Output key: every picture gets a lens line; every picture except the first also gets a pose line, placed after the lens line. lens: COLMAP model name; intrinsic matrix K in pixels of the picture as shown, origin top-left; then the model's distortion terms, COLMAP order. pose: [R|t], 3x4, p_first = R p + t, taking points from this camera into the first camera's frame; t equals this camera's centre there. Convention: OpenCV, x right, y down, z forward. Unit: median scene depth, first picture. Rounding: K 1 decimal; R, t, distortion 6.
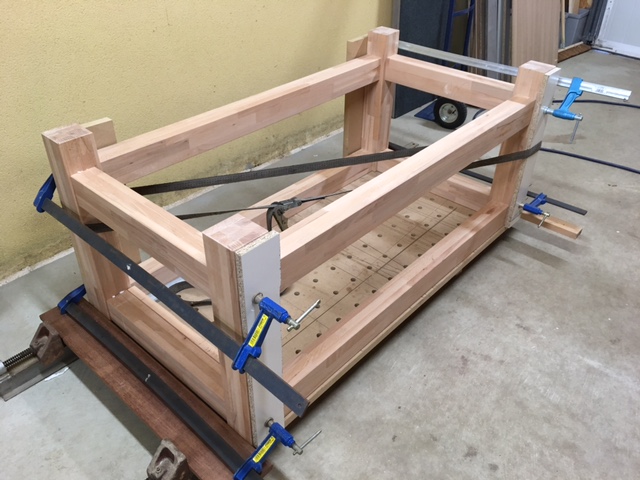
lens RADIAL K [[562.7, 0, 322.7], [0, 562.7, 236.9], [0, 0, 1]] dist [0.065050, -0.097101]
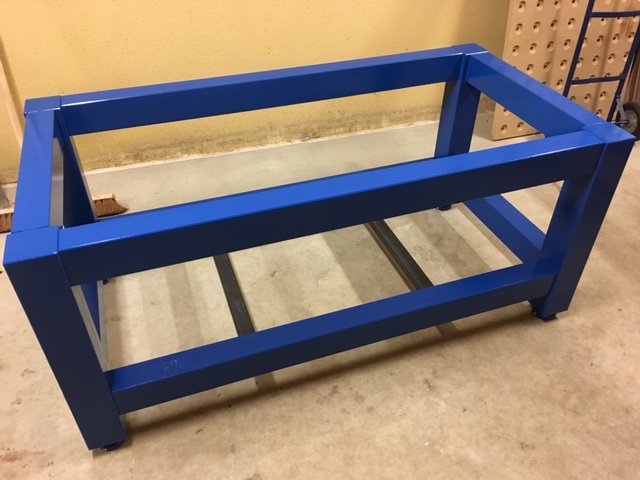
lens RADIAL K [[562.7, 0, 321.2], [0, 562.7, 239.0], [0, 0, 1]] dist [0.065050, -0.097101]
pose [[0.873343, 0.290676, -0.390869, 0.458785], [-0.272580, 0.956669, 0.102398, -0.086273], [0.403697, 0.017115, 0.914733, 0.156380]]
